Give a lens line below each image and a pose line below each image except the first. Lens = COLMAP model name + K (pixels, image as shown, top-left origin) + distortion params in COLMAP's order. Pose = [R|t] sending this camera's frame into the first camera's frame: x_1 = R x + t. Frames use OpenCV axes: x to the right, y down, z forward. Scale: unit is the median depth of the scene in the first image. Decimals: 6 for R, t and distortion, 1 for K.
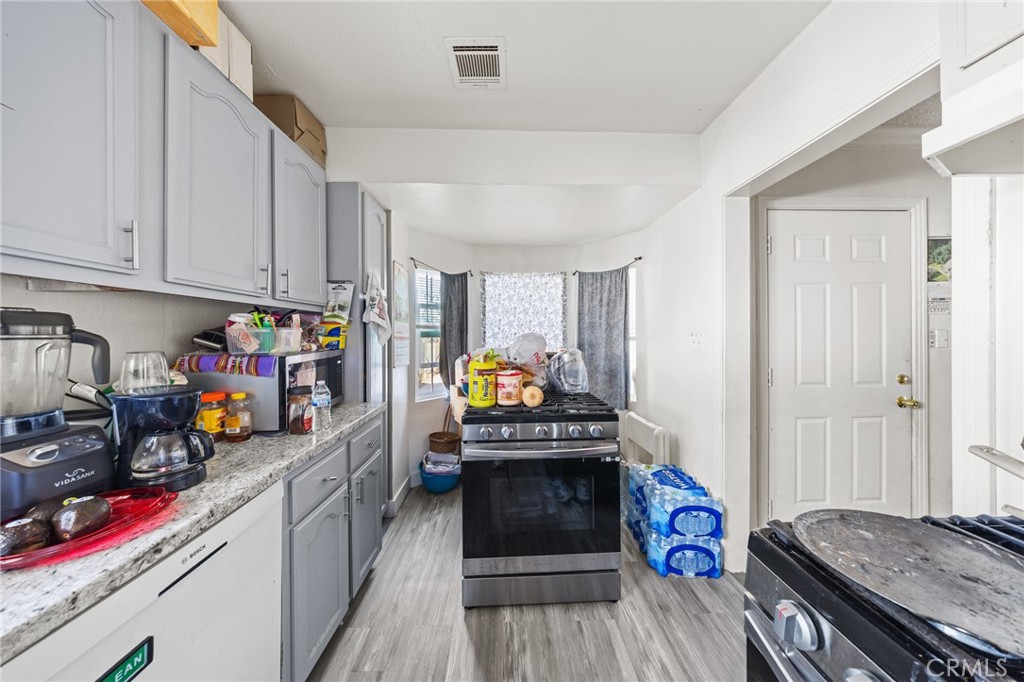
lens RADIAL K [[292.2, 0, 510.2], [0, 292.2, 336.2], [0, 0, 1]] dist [-0.020258, -0.000006]
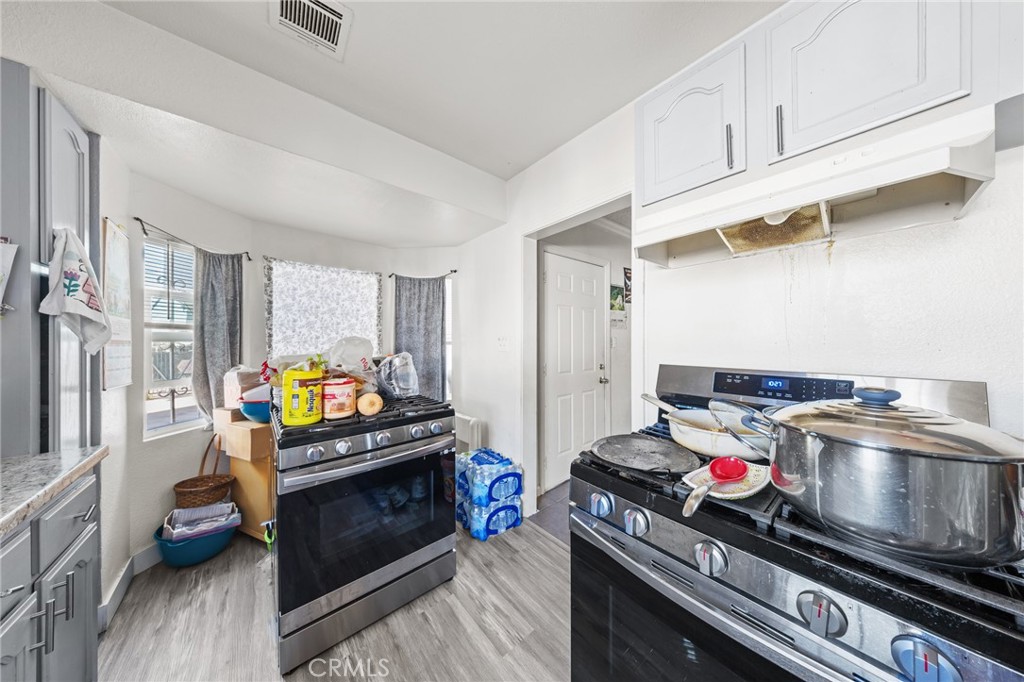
lens RADIAL K [[293.9, 0, 512.0], [0, 293.9, 341.0], [0, 0, 1]] dist [-0.021489, -0.000042]
pose [[0.770951, 0.002796, 0.636888, -0.141247], [-0.002463, 0.999996, -0.001408, 0.003078], [-0.636890, -0.000483, 0.770955, -0.013231]]
